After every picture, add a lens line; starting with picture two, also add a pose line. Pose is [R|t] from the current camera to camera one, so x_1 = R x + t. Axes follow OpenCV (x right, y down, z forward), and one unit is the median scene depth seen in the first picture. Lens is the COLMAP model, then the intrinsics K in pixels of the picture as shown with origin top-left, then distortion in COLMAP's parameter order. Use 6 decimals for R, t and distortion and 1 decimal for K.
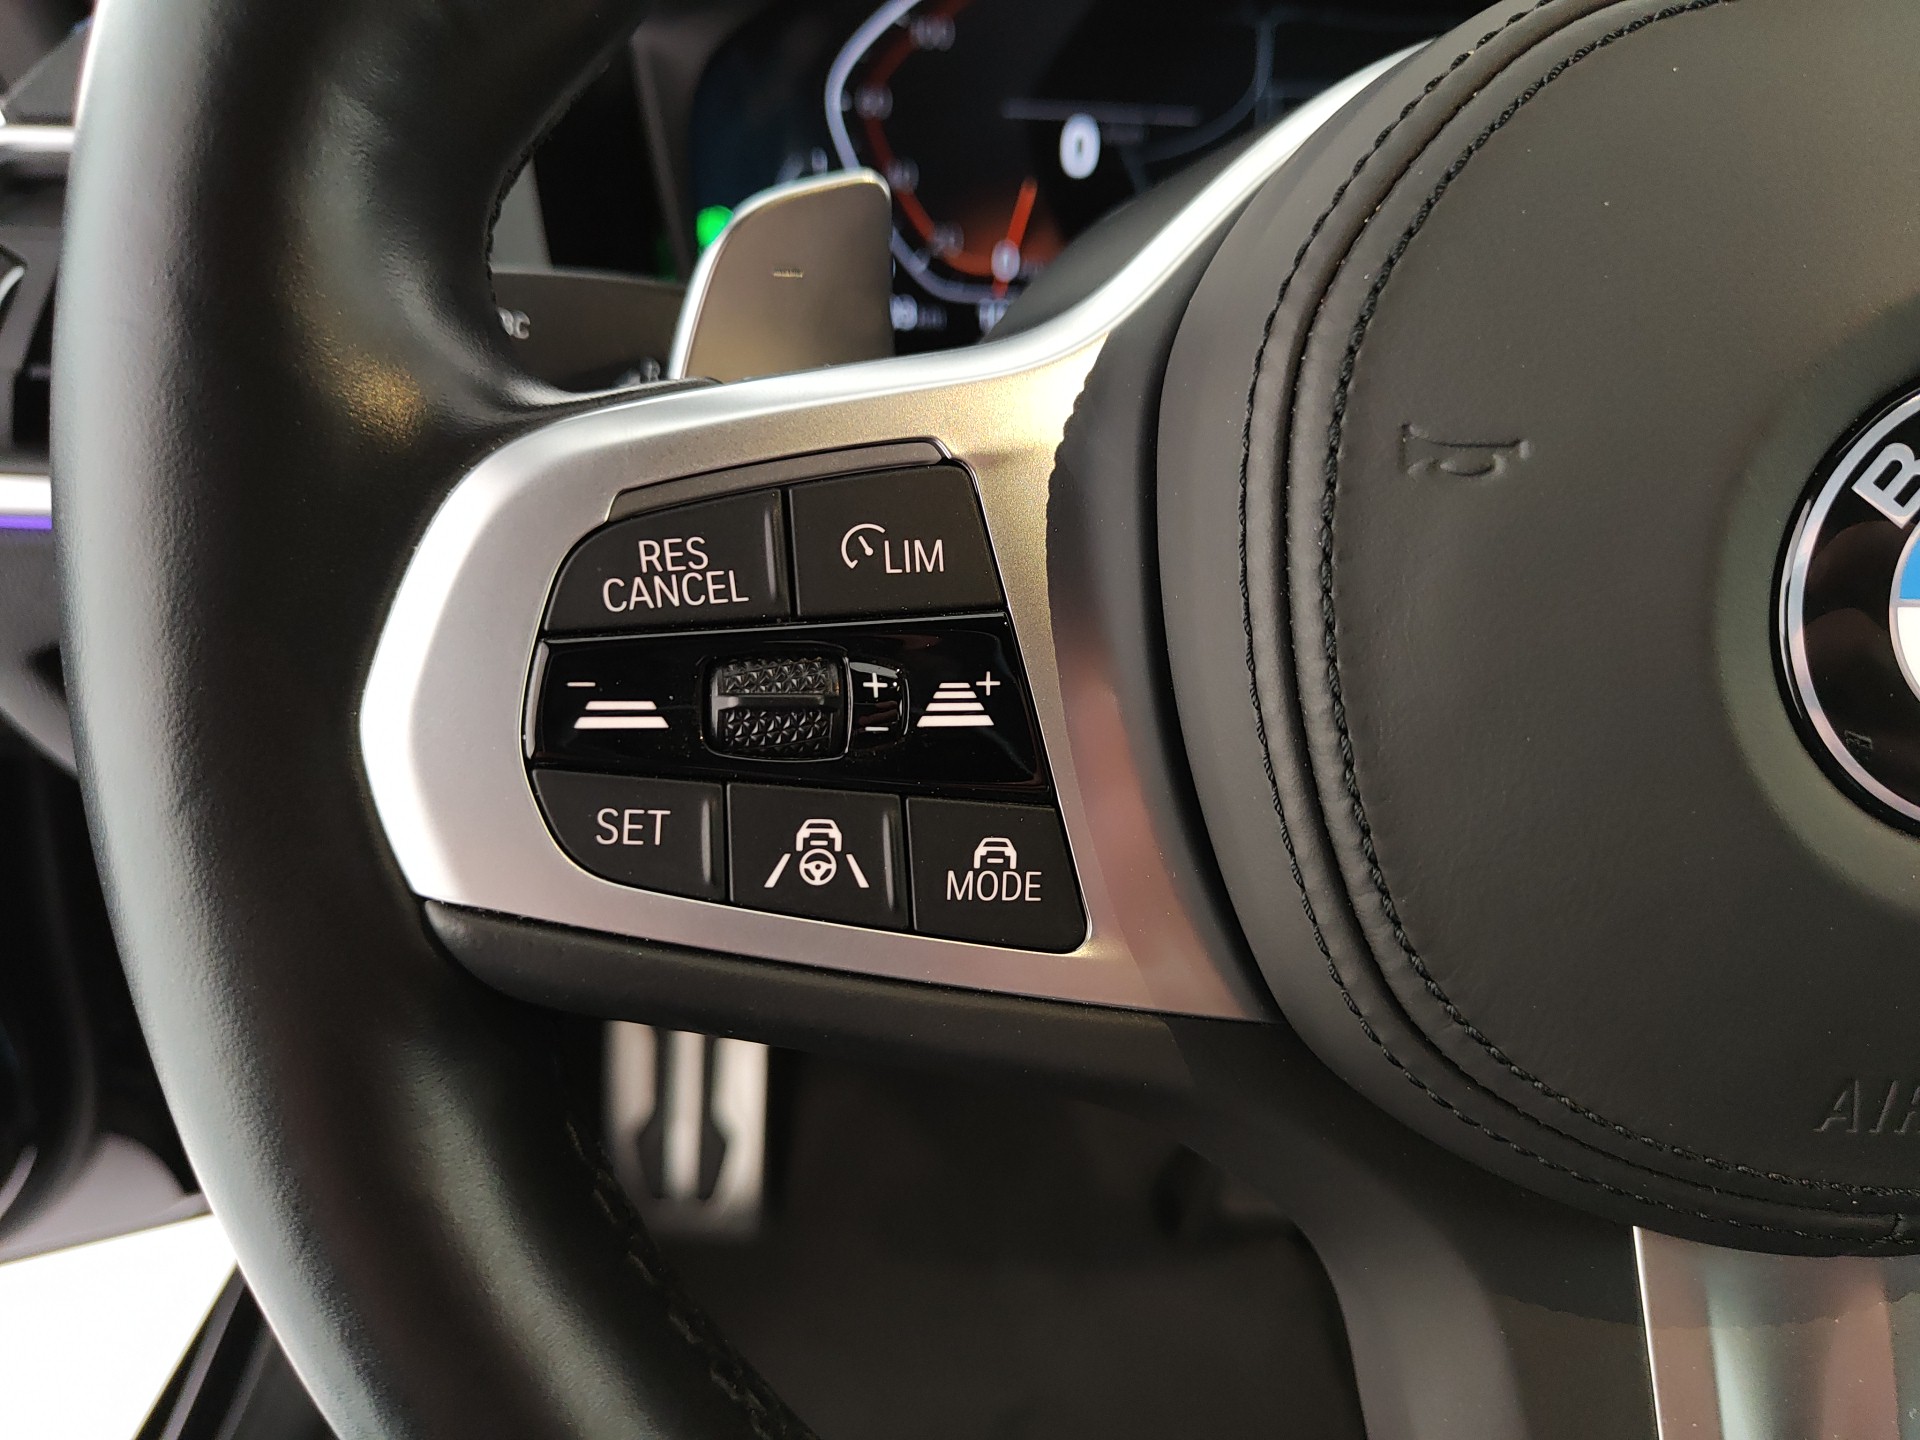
lens RADIAL K [[1350.5, 0, 960.0], [0, 1350.5, 720.0], [0, 0, 1]] dist [0.049357, -0.000898]
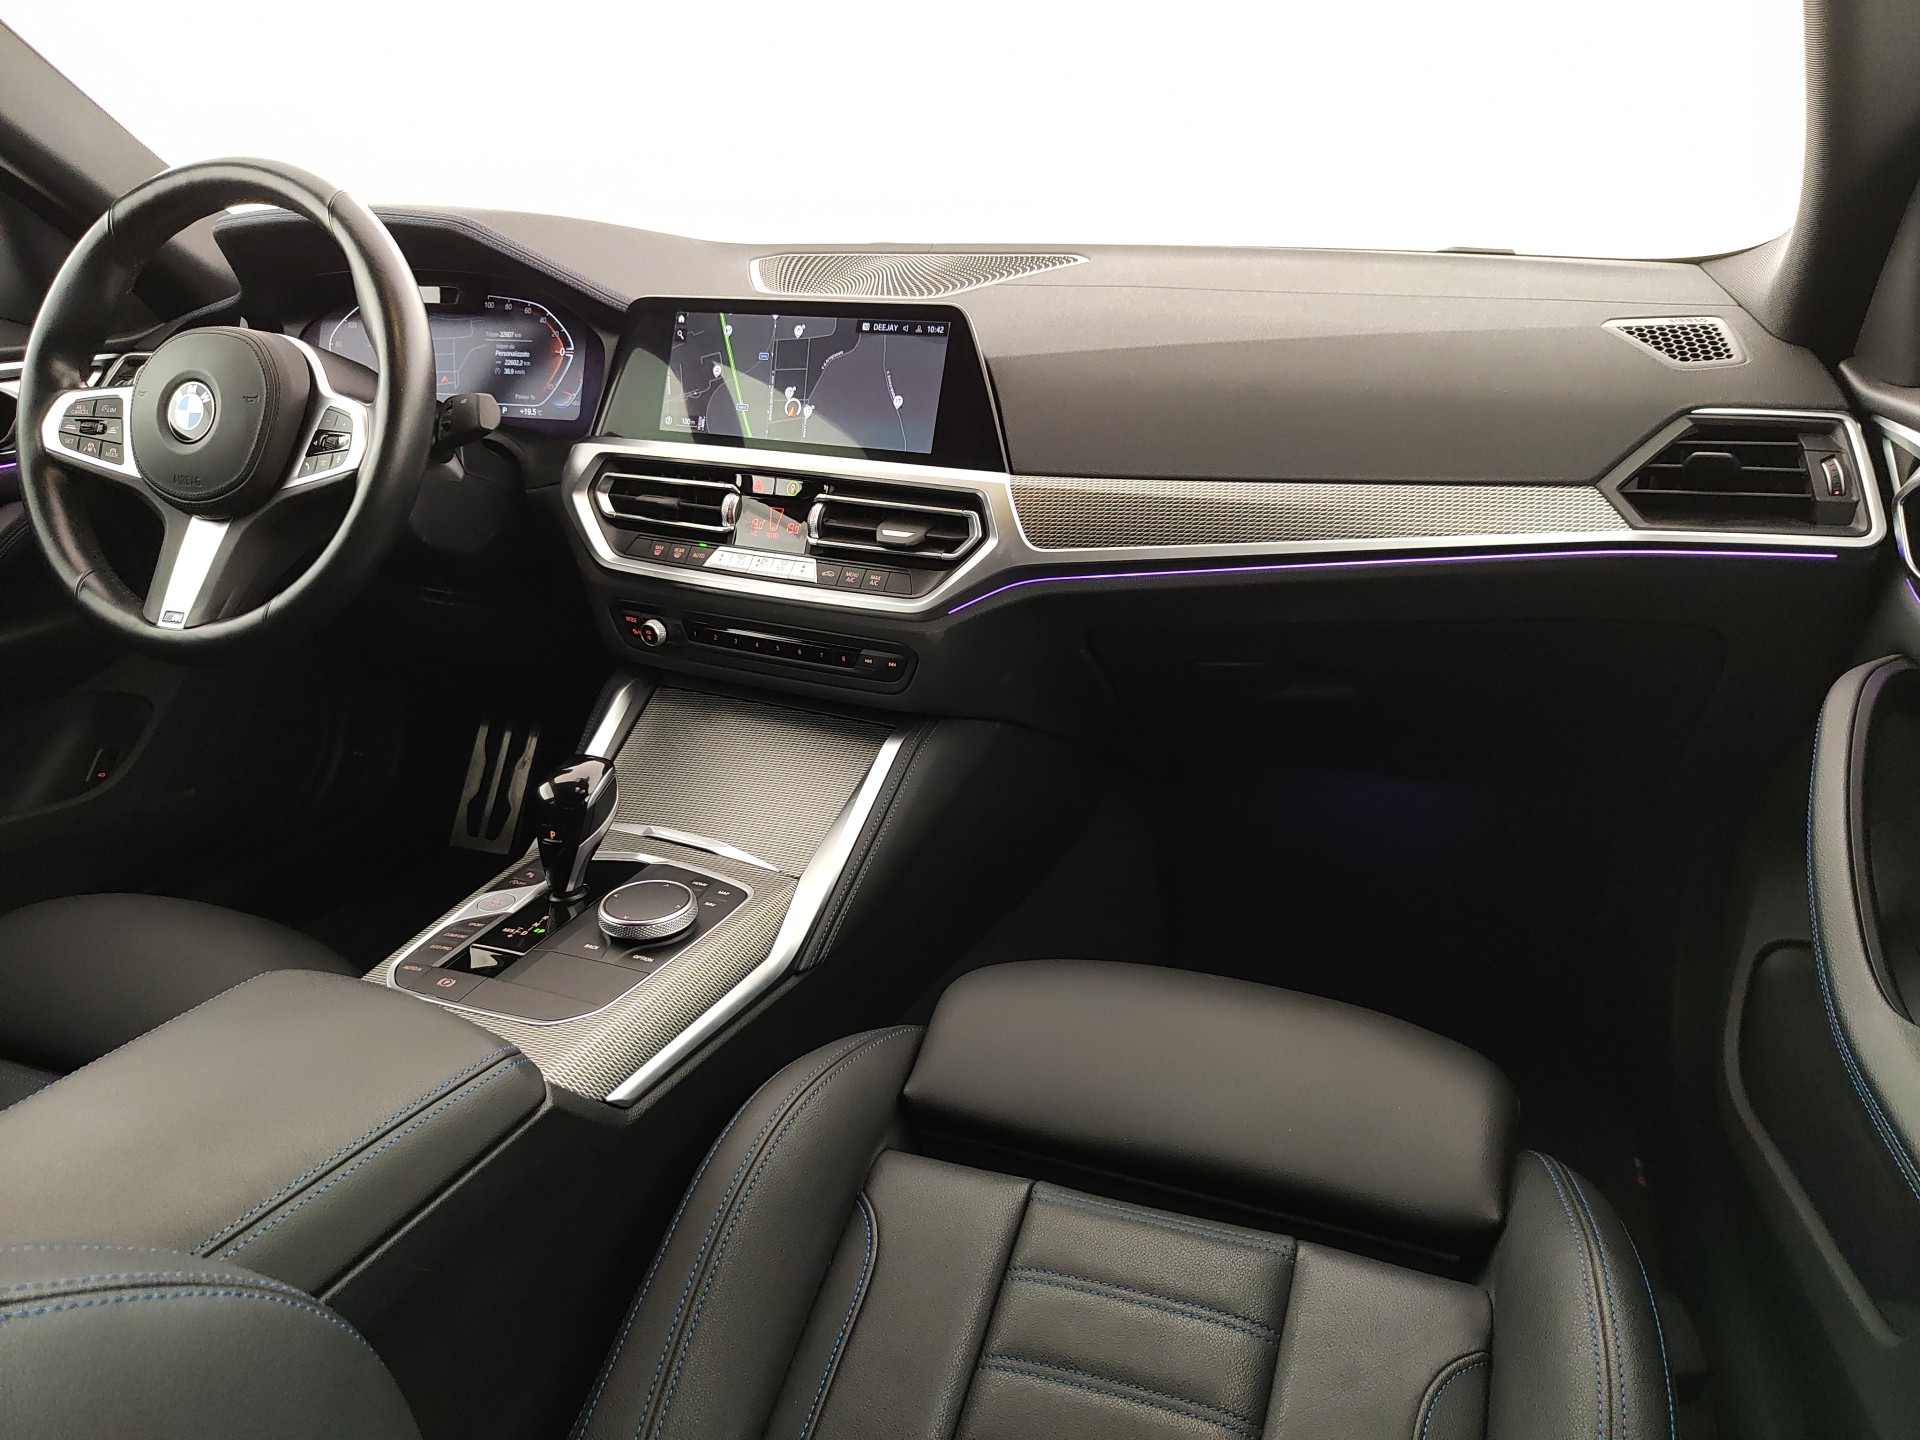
lens RADIAL K [[1351.5, 0, 963.4], [0, 1351.5, 741.7], [0, 0, 1]] dist [-0.001944, -0.000989]
pose [[0.932218, 0.087788, -0.351089, 7.227896], [-0.128185, 0.987335, -0.093480, 1.800807], [0.338436, 0.132148, 0.931664, -4.153451]]
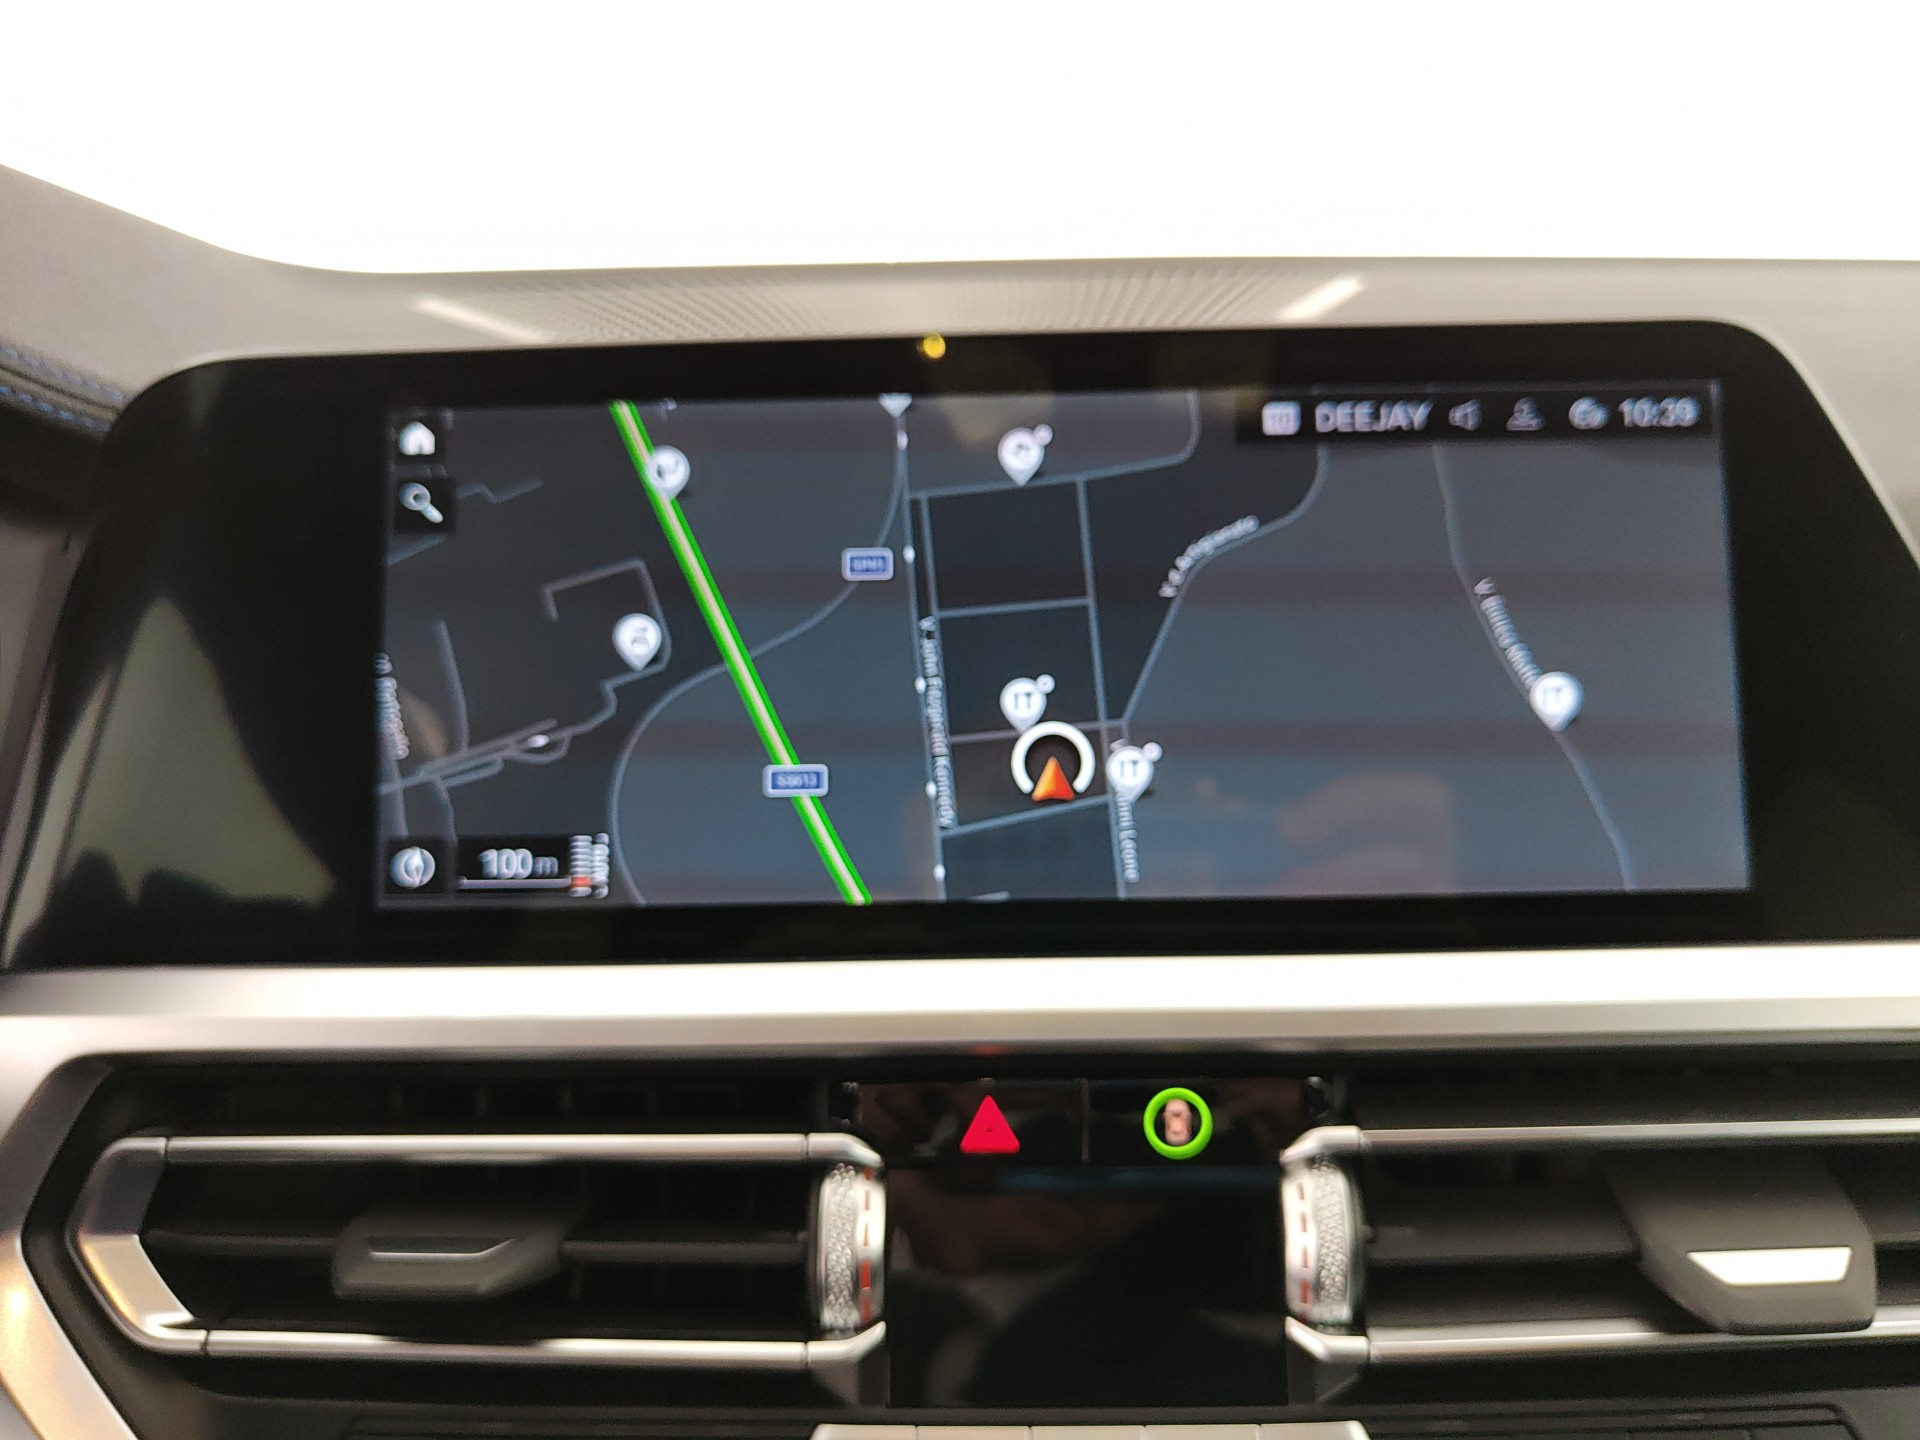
lens RADIAL K [[1411.6, 0, 960.0], [0, 1411.6, 720.0], [0, 0, 1]] dist [-0.024916, 0.004229]
pose [[0.992269, -0.087654, 0.087859, 3.298901], [0.106596, 0.964490, -0.241652, -0.206081], [-0.063557, 0.249149, 0.966377, 0.413138]]
